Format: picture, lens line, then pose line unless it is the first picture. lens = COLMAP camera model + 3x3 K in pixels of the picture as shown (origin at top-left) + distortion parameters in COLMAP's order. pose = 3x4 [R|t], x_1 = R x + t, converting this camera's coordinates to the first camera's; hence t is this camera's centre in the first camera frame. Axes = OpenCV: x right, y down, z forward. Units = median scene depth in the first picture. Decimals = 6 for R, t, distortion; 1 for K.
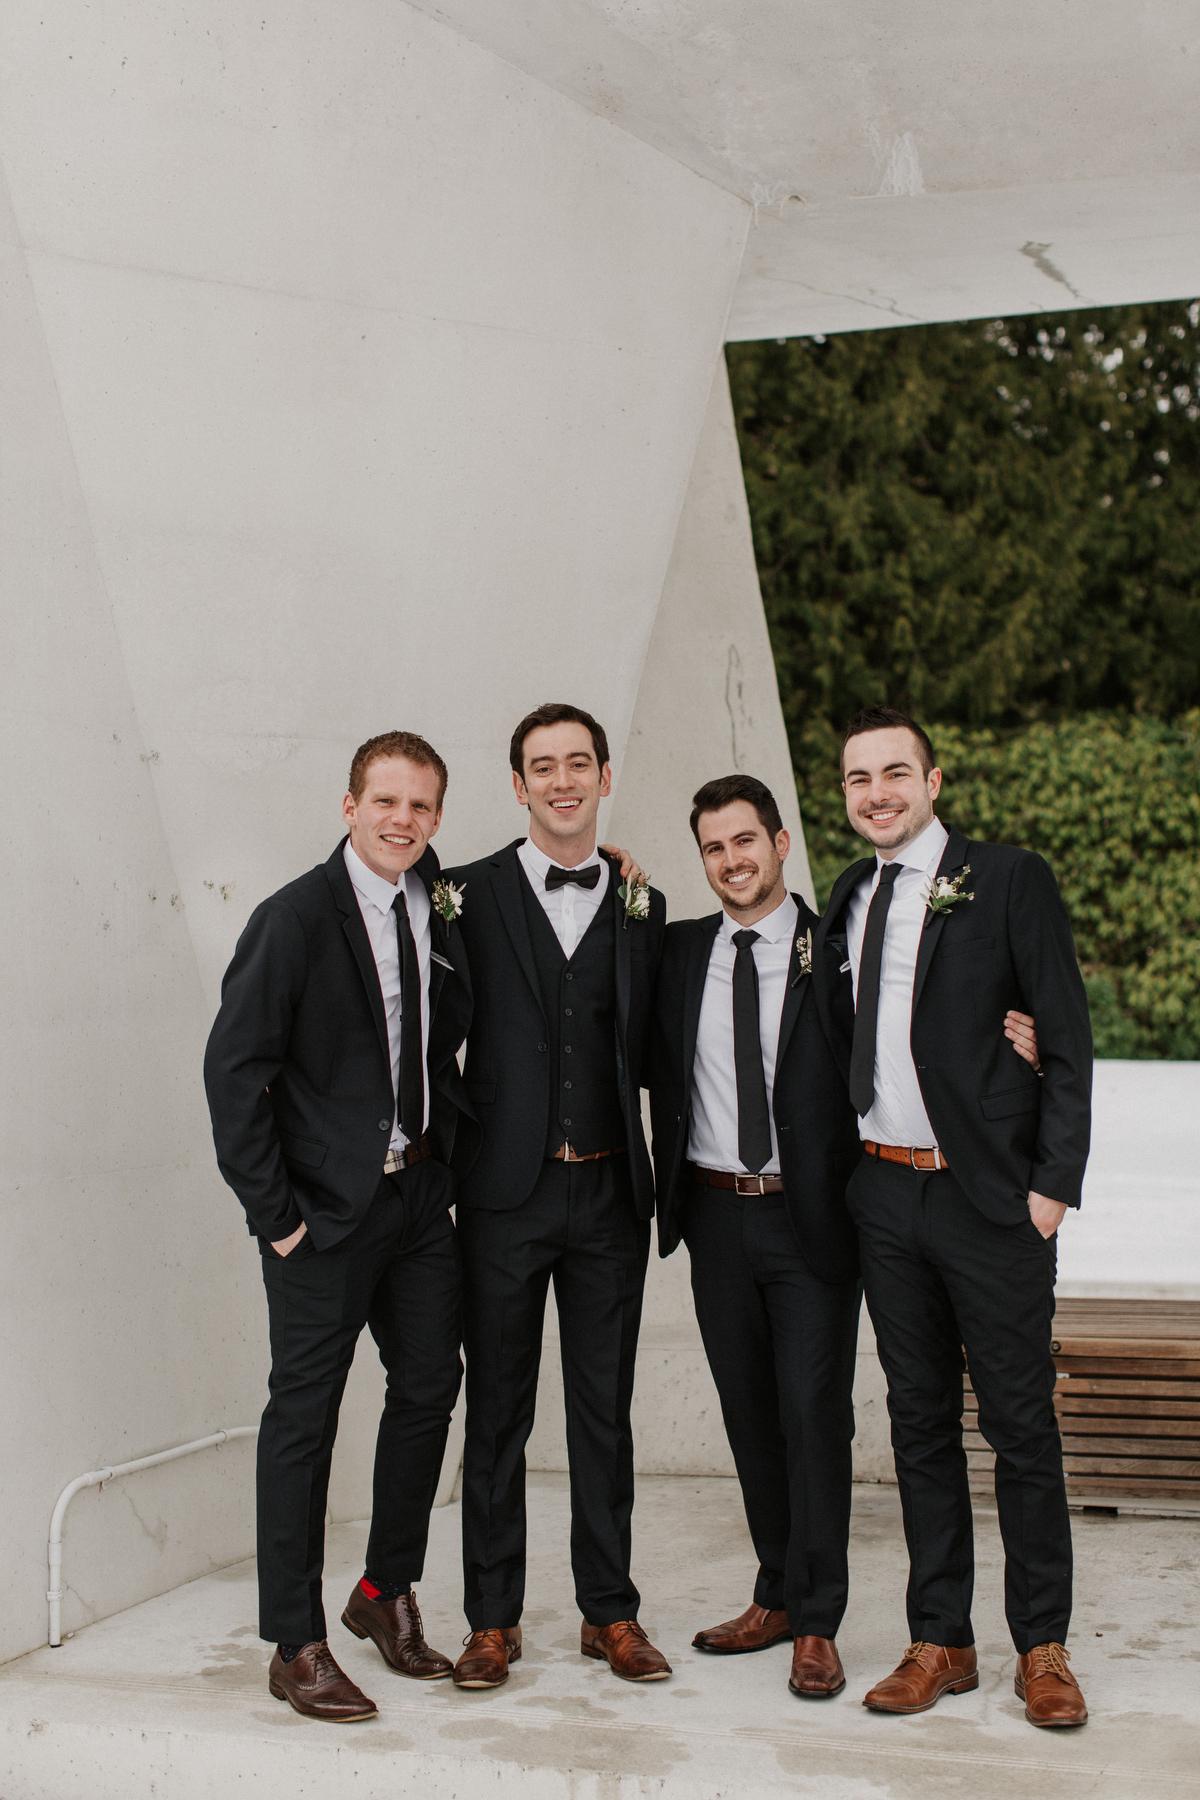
lens RADIAL K [[2611.2, 0, 593.8], [0, 2611.2, 903.1], [0, 0, 1]] dist [0.032165, 0.000000]
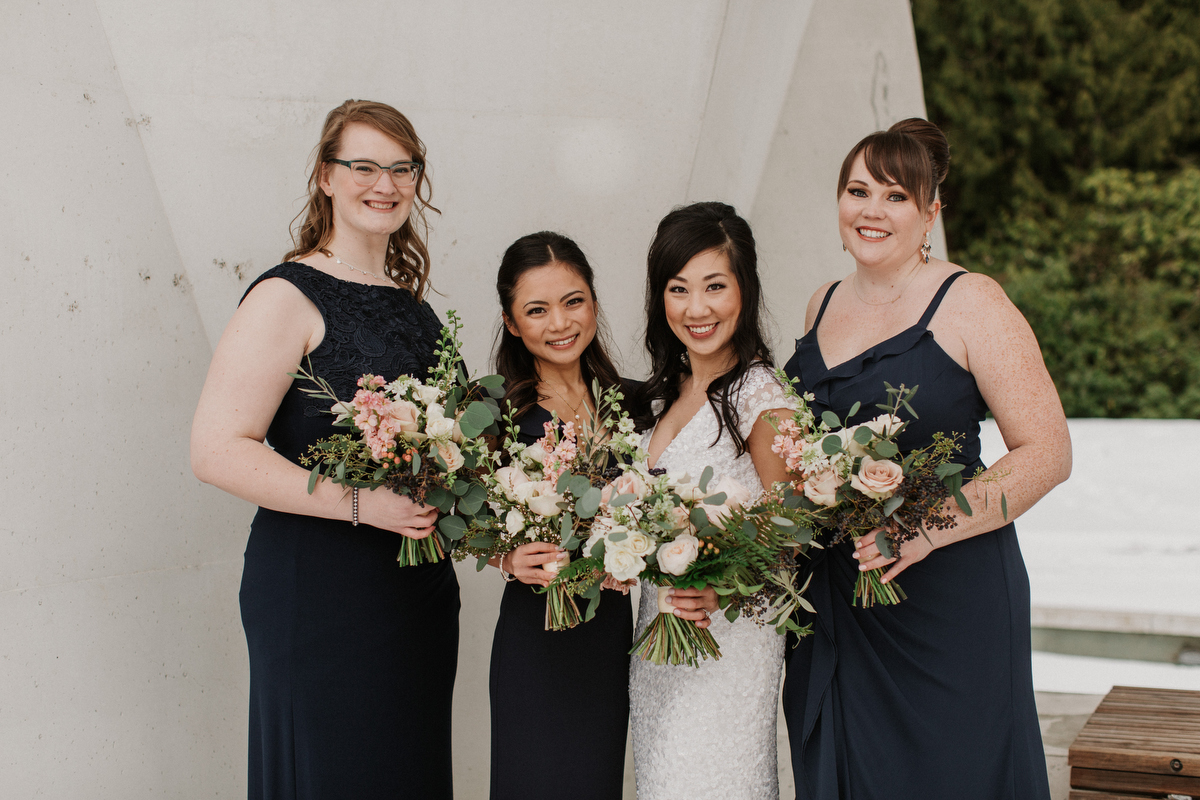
lens RADIAL K [[1740.8, 0, 543.9], [0, 1740.8, 438.5], [0, 0, 1]] dist [0.032165, 0.000000]
pose [[0.982675, 0.000259, -0.185337, 0.011823], [0.013034, 0.997427, 0.070500, 0.001911], [0.184878, -0.071695, 0.980143, 0.060082]]
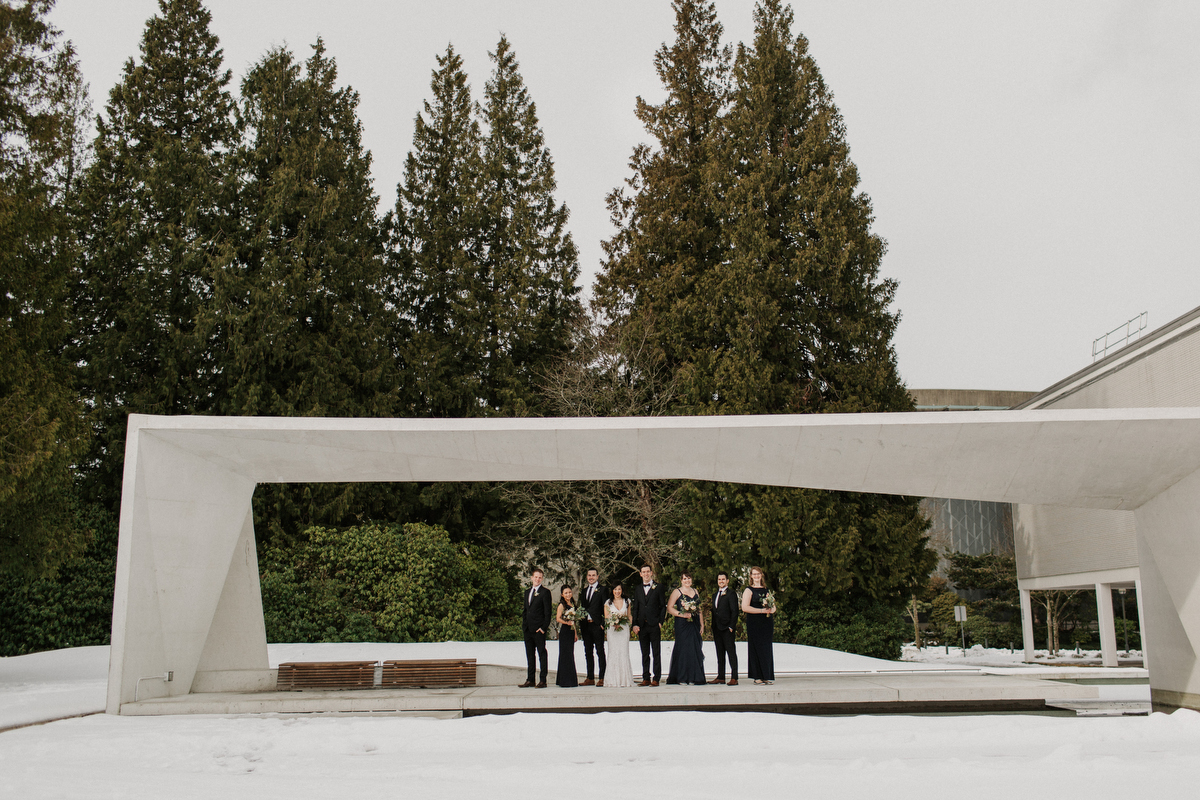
lens RADIAL K [[1109.9, 0, 638.1], [0, 1109.9, 356.2], [0, 0, 1]] dist [0.007191, 0.000000]
pose [[0.920179, 0.086548, 0.381812, -0.026600], [-0.006626, 0.978561, -0.205849, -0.001436], [-0.391442, 0.186888, 0.901025, -0.276222]]
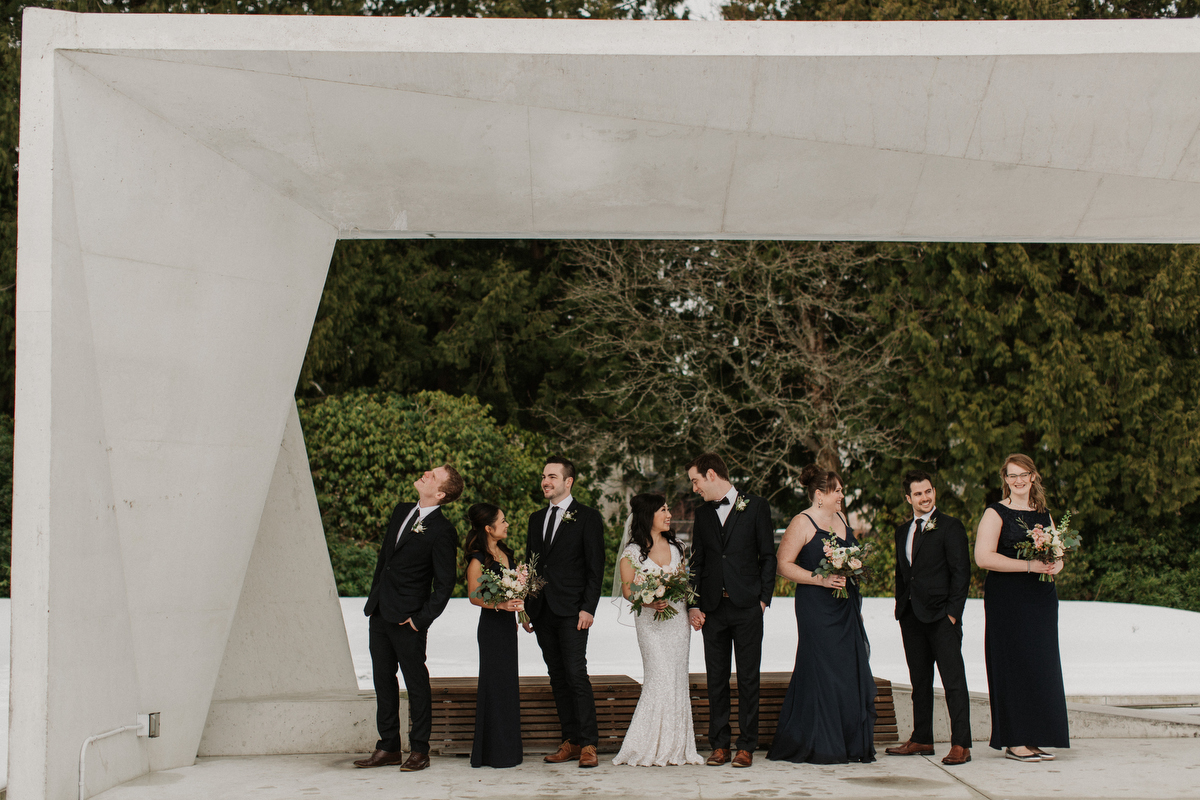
lens RADIAL K [[1740.8, 0, 606.1], [0, 1740.8, 398.3], [0, 0, 1]] dist [0.032165, 0.000000]
pose [[0.940358, 0.031575, 0.338718, -0.041491], [-0.011544, 0.998072, -0.060991, -0.001254], [-0.339991, 0.053443, 0.938909, -0.102589]]
